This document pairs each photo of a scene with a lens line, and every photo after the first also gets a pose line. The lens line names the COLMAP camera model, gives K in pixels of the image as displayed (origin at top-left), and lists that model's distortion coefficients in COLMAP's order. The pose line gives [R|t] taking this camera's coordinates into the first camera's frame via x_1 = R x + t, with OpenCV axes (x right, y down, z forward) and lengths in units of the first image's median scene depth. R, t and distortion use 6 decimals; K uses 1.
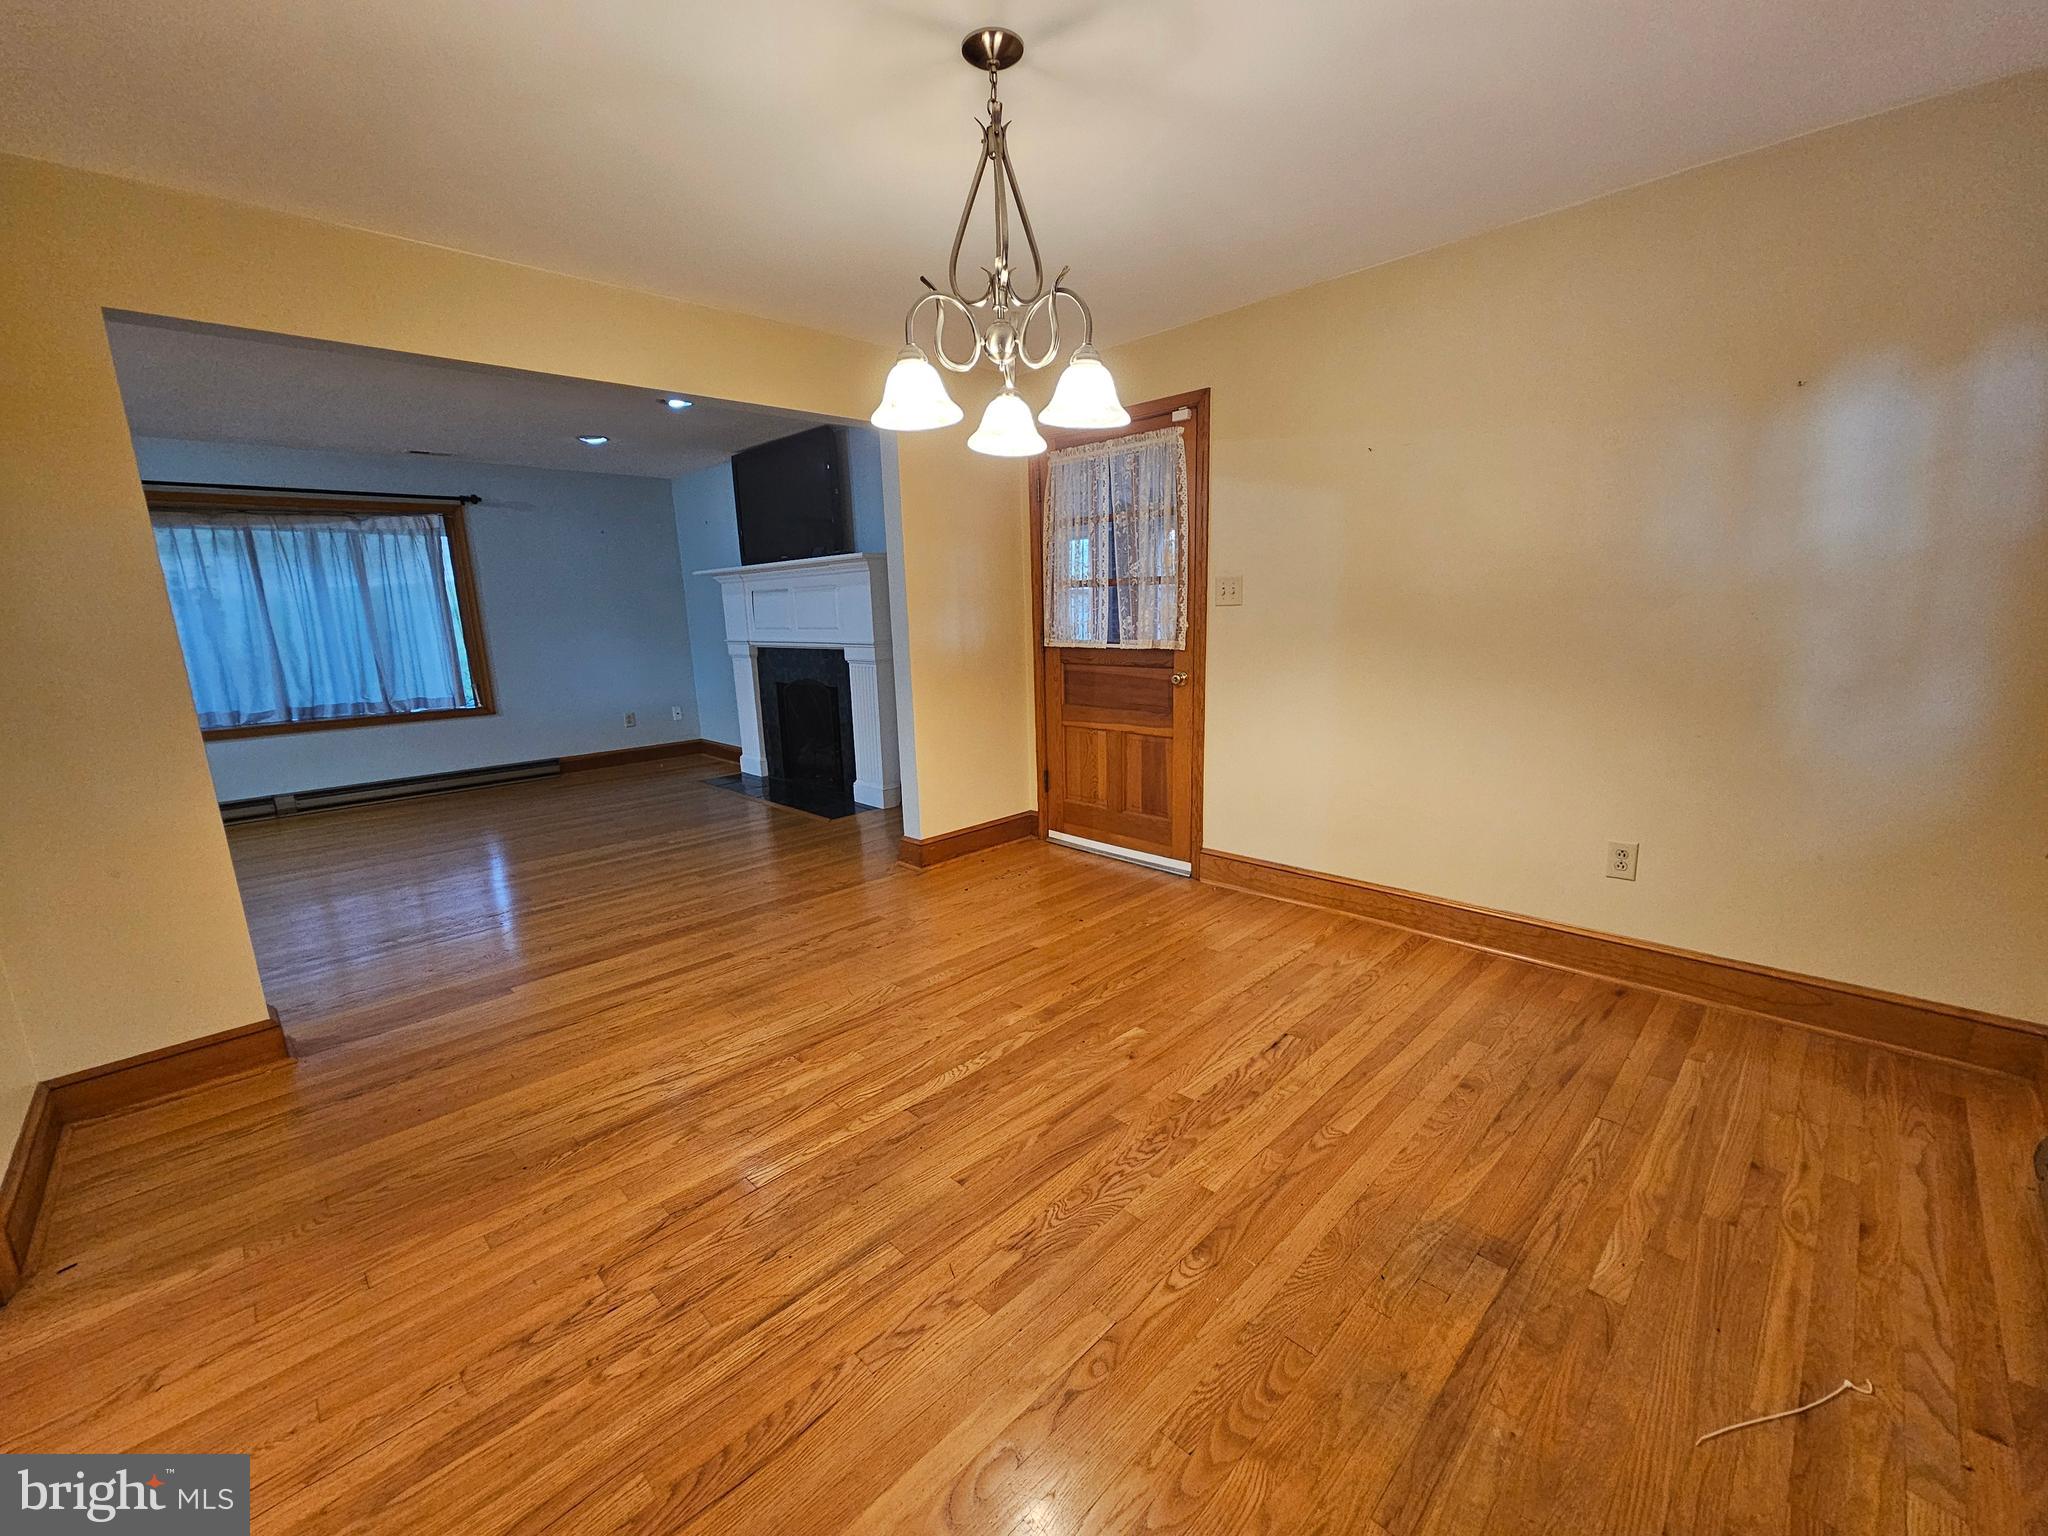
lens RADIAL K [[834.9, 0, 1020.0], [0, 834.9, 764.8], [0, 0, 1]] dist [-0.001138, -0.001263]
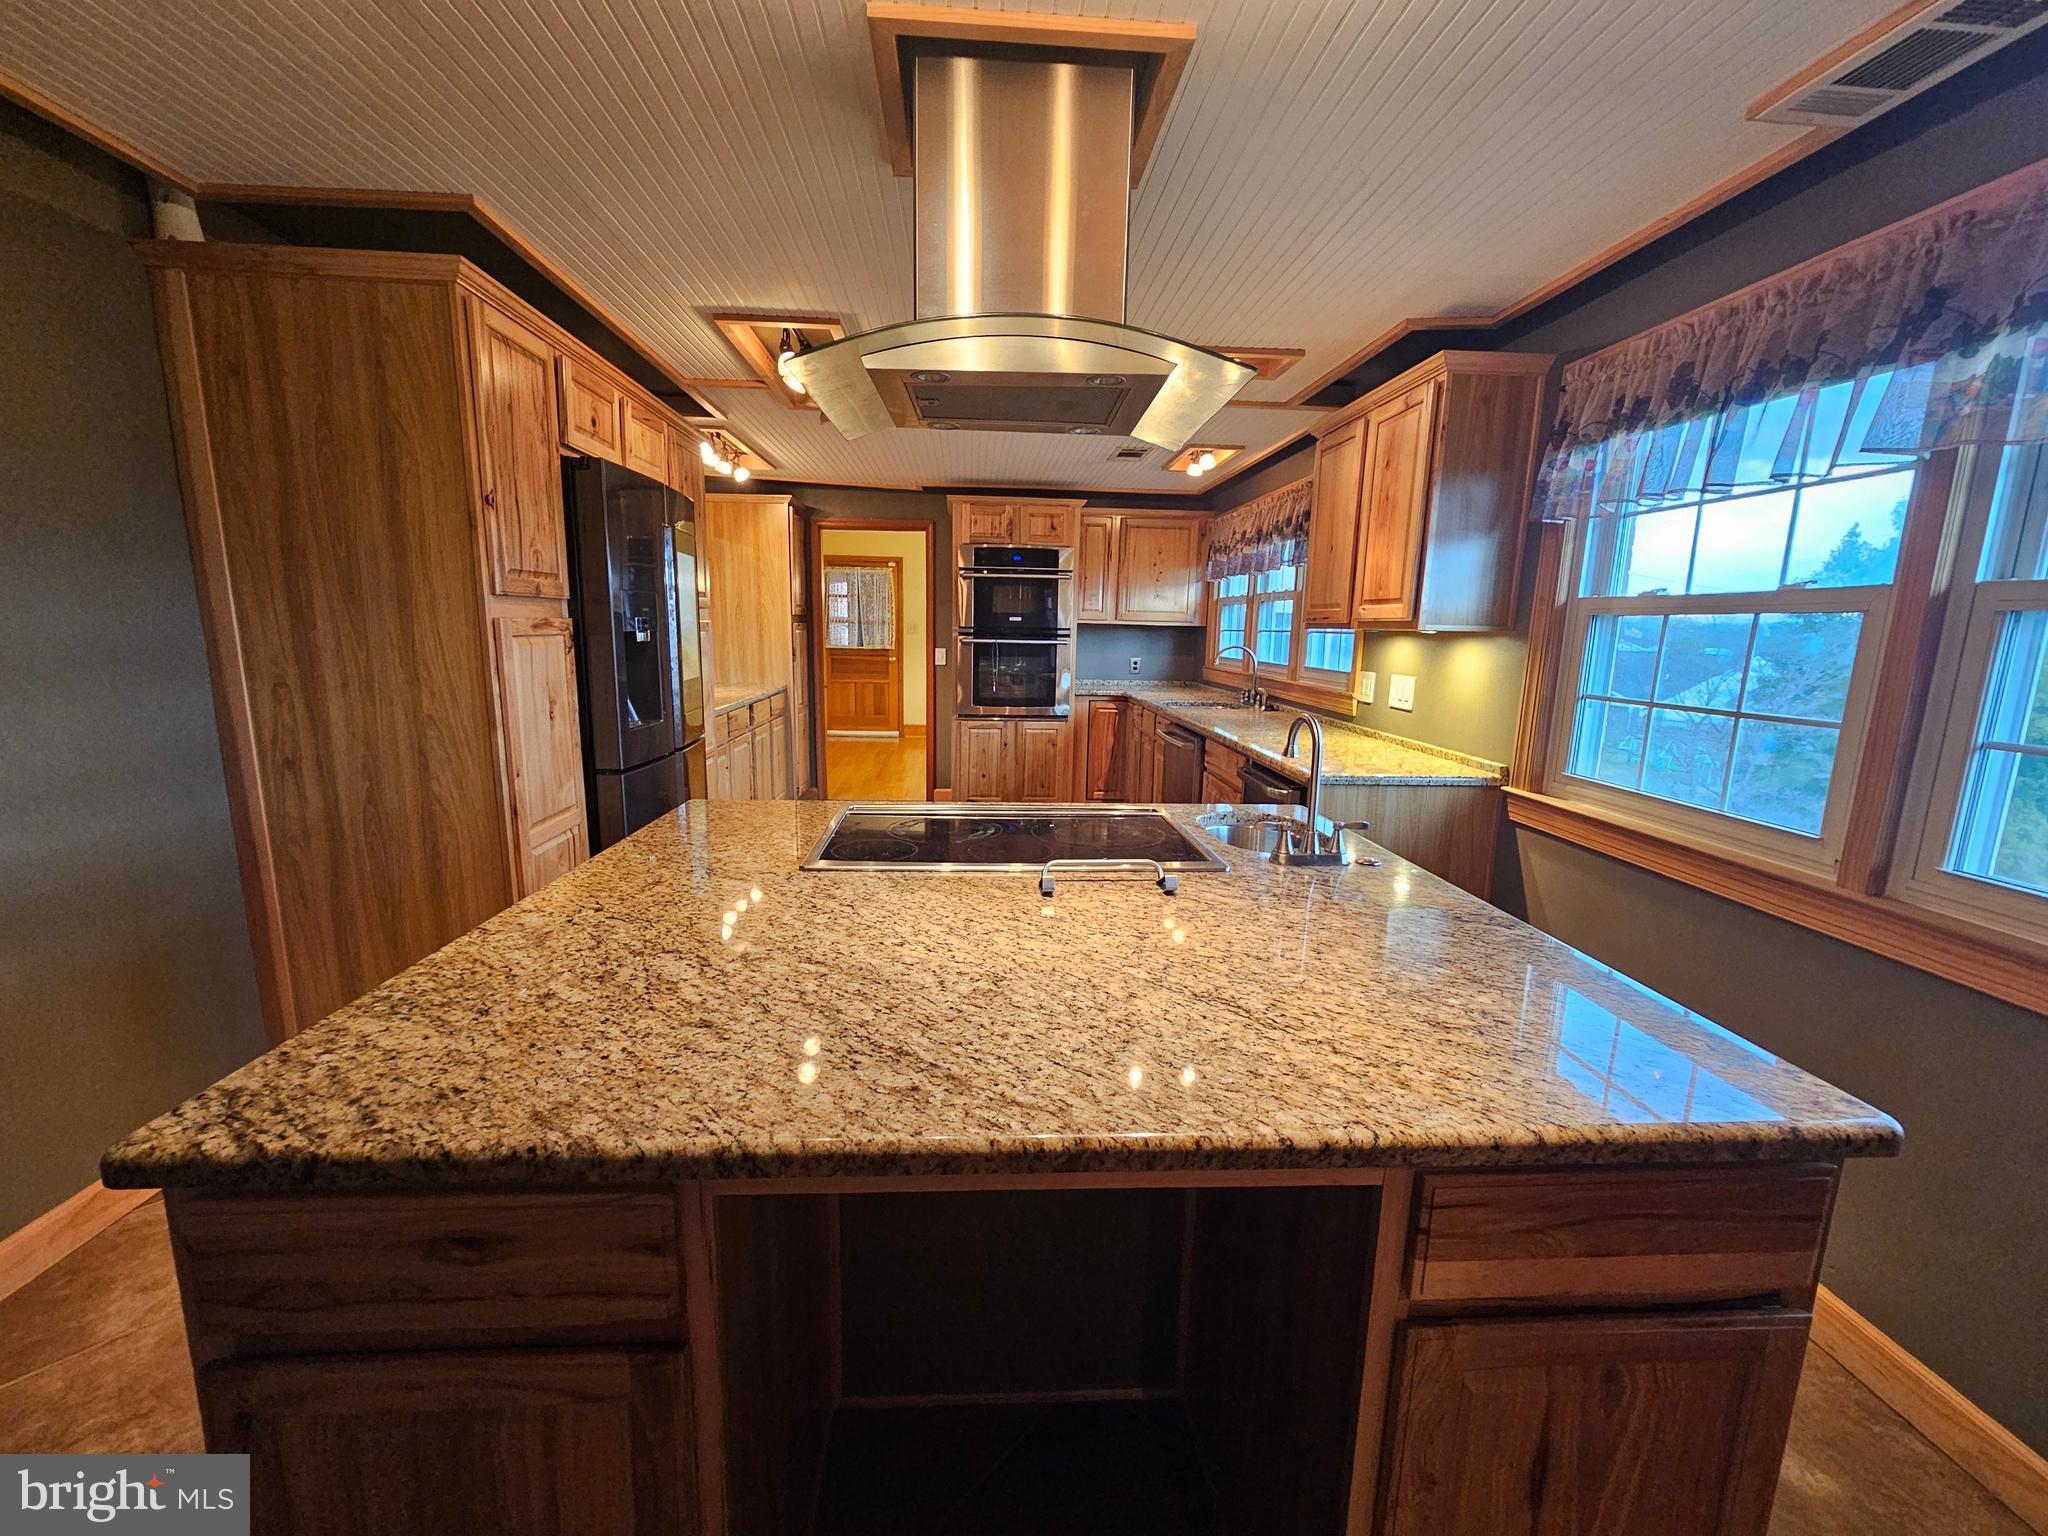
lens RADIAL K [[834.9, 0, 1022.2], [0, 834.9, 778.3], [0, 0, 1]] dist [-0.001138, -0.001263]
pose [[0.652795, -0.083692, 0.752897, -1.916944], [0.100455, 0.994665, 0.023468, 0.304248], [-0.750844, 0.060313, 0.657720, -1.259852]]
